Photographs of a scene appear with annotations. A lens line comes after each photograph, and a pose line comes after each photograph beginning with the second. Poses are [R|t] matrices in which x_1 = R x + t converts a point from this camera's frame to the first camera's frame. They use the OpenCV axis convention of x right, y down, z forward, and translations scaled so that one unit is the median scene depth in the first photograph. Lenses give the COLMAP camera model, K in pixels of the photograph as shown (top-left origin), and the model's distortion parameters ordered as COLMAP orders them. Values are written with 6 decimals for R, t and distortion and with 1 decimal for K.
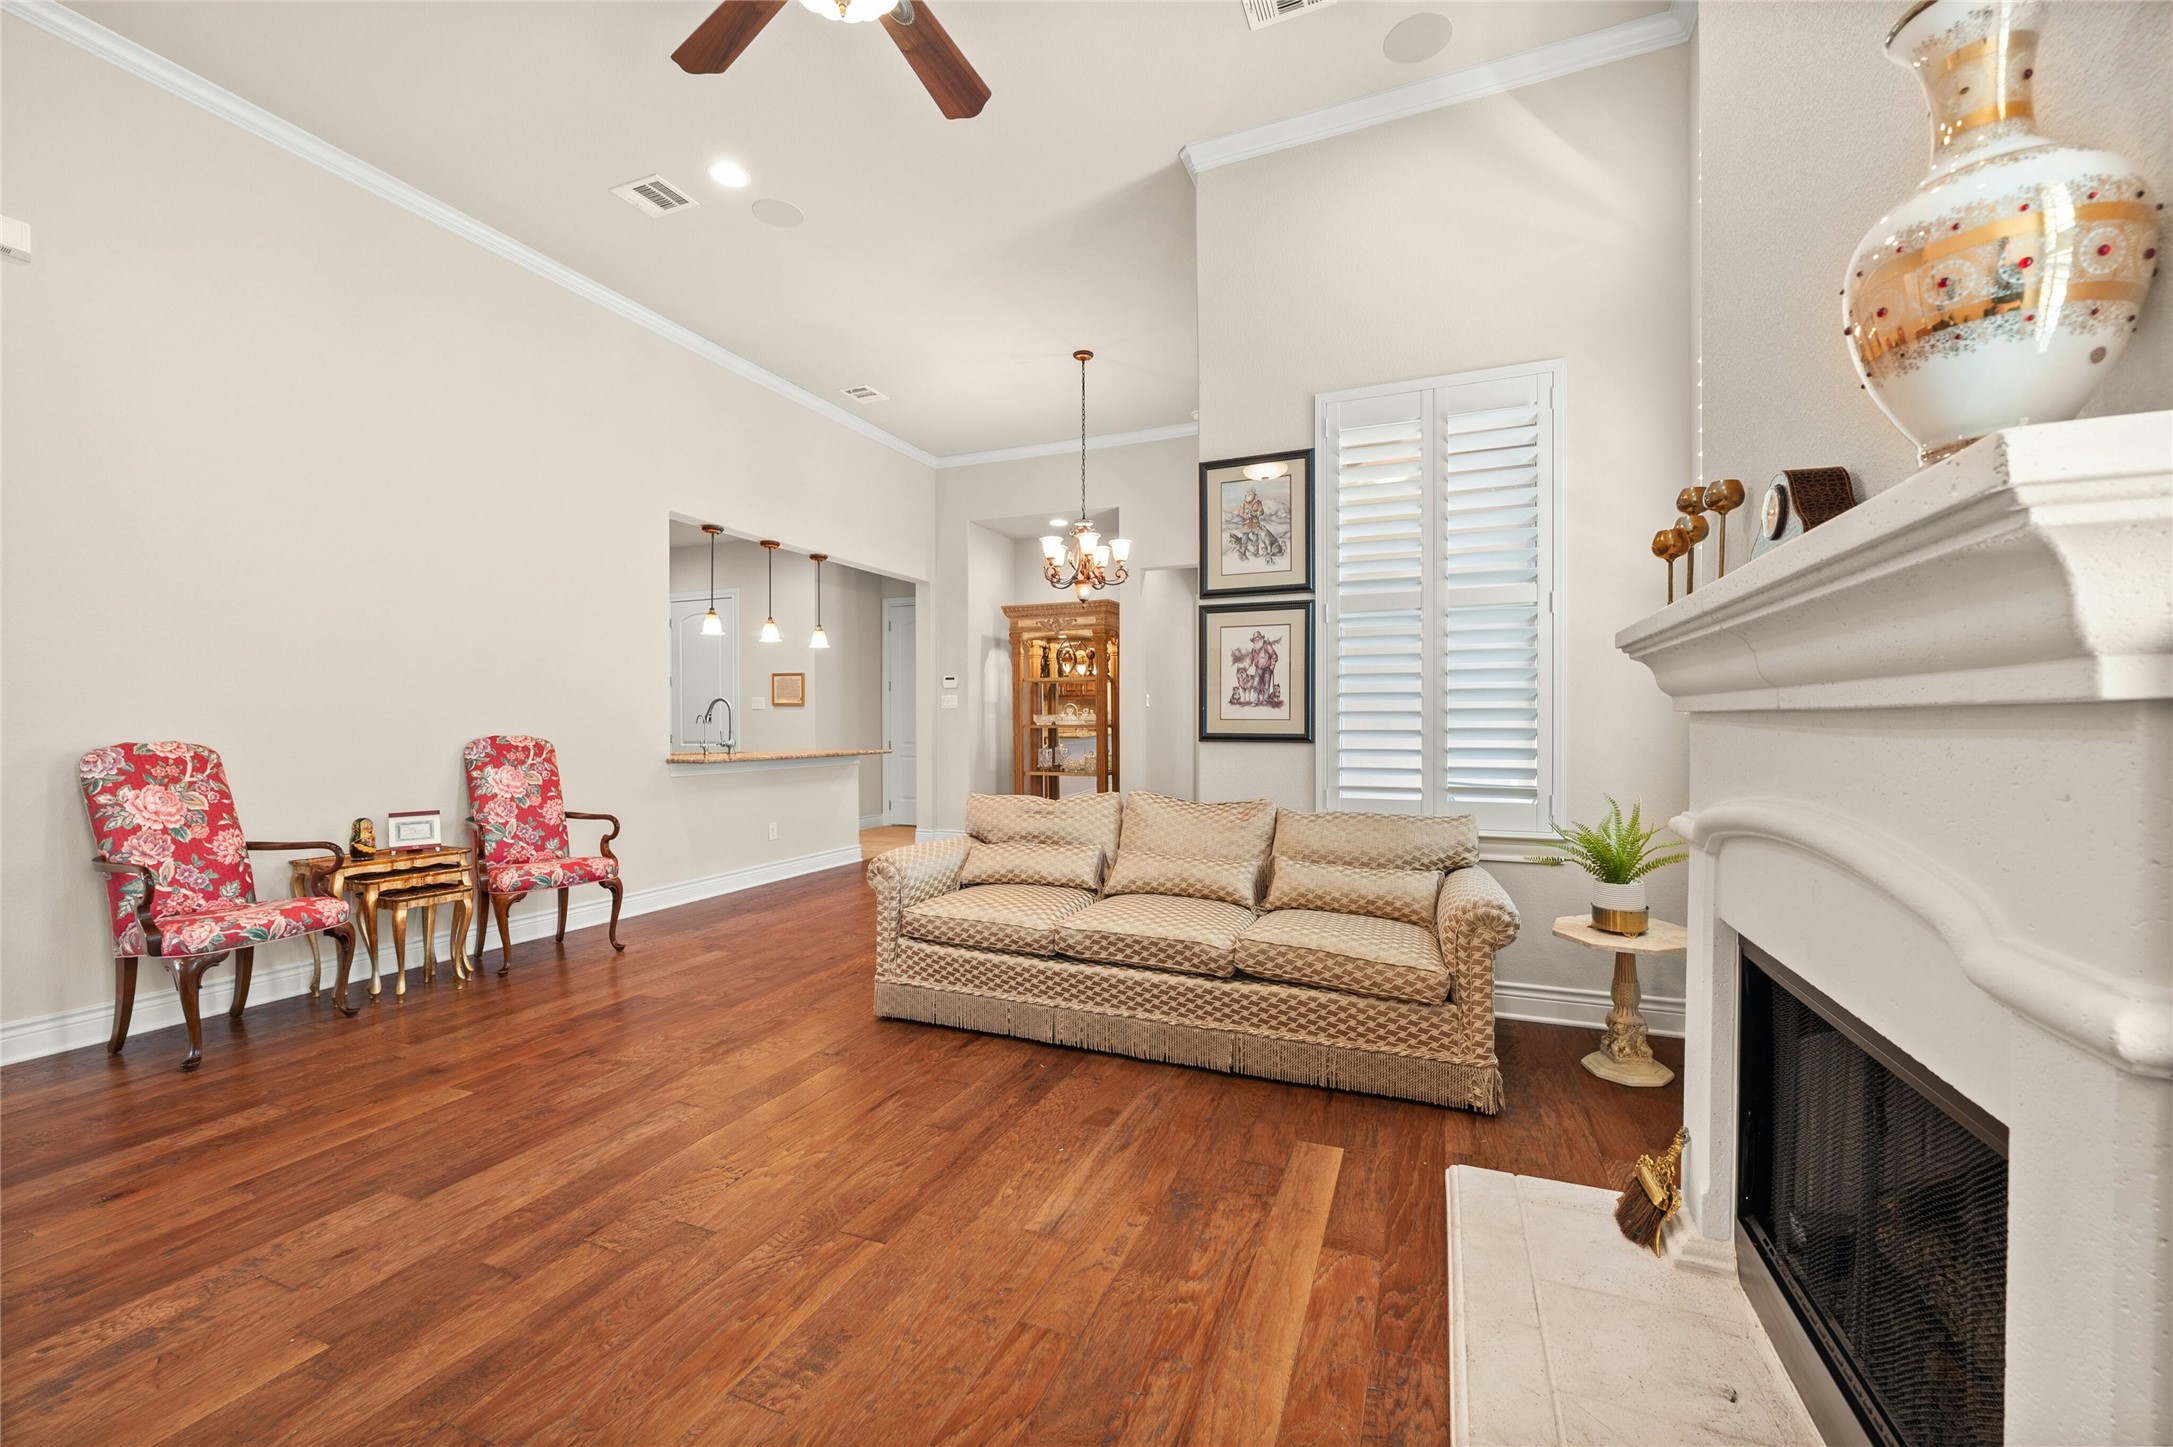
lens RADIAL K [[862.9, 0, 1085.8], [0, 862.9, 726.7], [0, 0, 1]] dist [-0.004351, 0.000166]
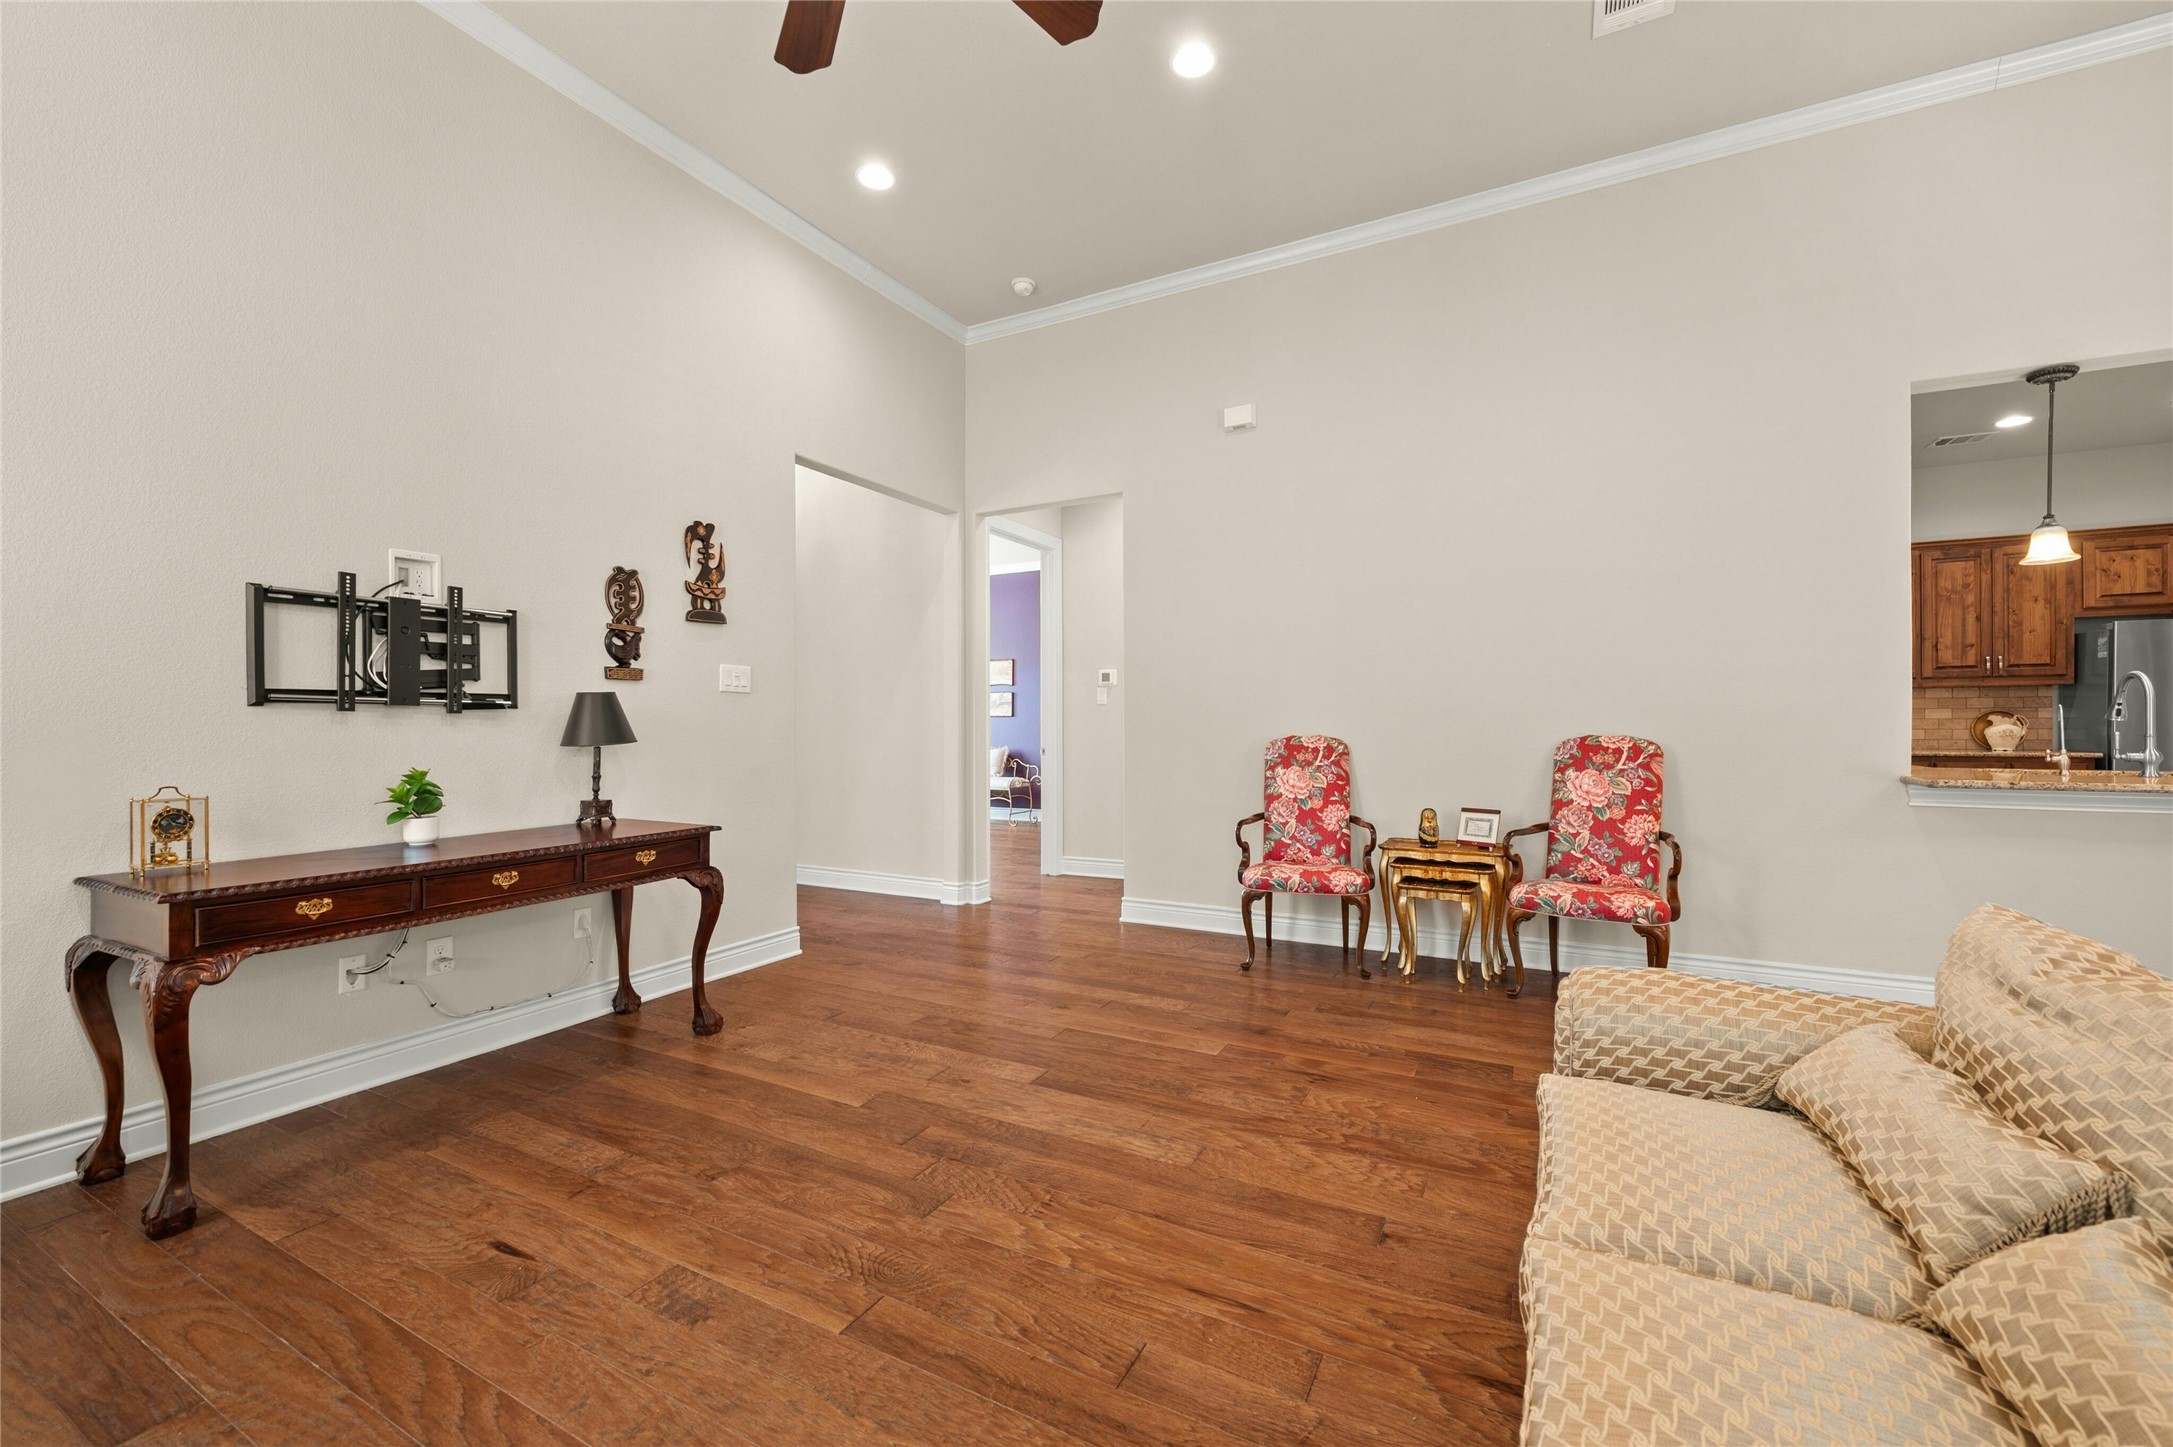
lens RADIAL K [[874.5, 0, 1085.6], [0, 874.5, 725.5], [0, 0, 1]] dist [-0.002790, -0.000058]
pose [[-0.096897, 0.004740, -0.995283, 0.304804], [-0.000523, 0.999988, 0.004813, -0.004175], [0.995294, 0.000987, -0.096894, 0.668688]]
